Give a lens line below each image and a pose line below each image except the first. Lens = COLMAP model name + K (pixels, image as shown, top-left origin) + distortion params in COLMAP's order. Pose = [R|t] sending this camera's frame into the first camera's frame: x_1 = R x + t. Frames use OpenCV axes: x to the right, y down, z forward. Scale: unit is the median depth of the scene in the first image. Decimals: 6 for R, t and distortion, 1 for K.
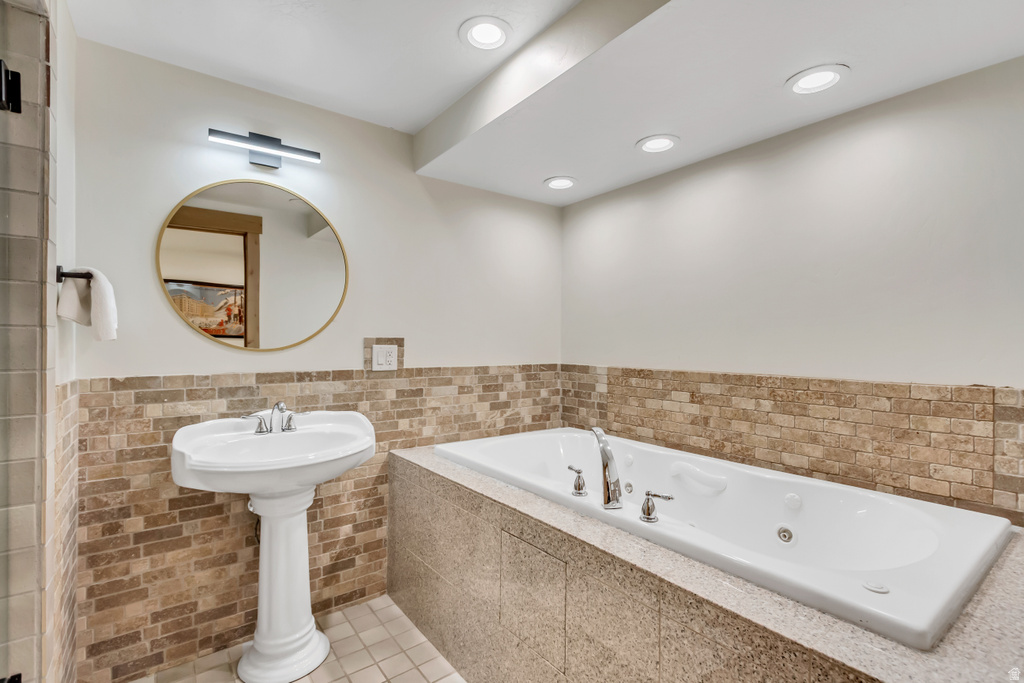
lens RADIAL K [[473.5, 0, 508.8], [0, 473.5, 343.9], [0, 0, 1]] dist [0.005262, -0.002052]
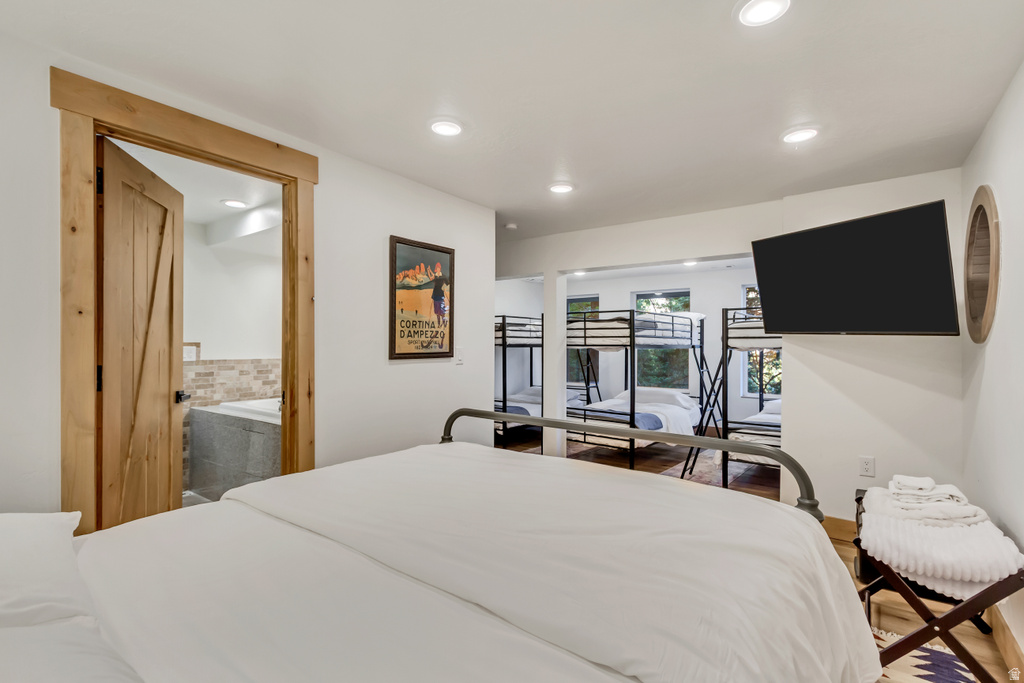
lens RADIAL K [[473.5, 0, 515.1], [0, 473.5, 345.0], [0, 0, 1]] dist [0.005262, -0.002052]
pose [[0.952147, 0.001011, 0.305639, 0.329752], [-0.002177, 0.999992, 0.003474, -0.010904], [-0.305633, -0.003974, 0.952141, -0.961313]]
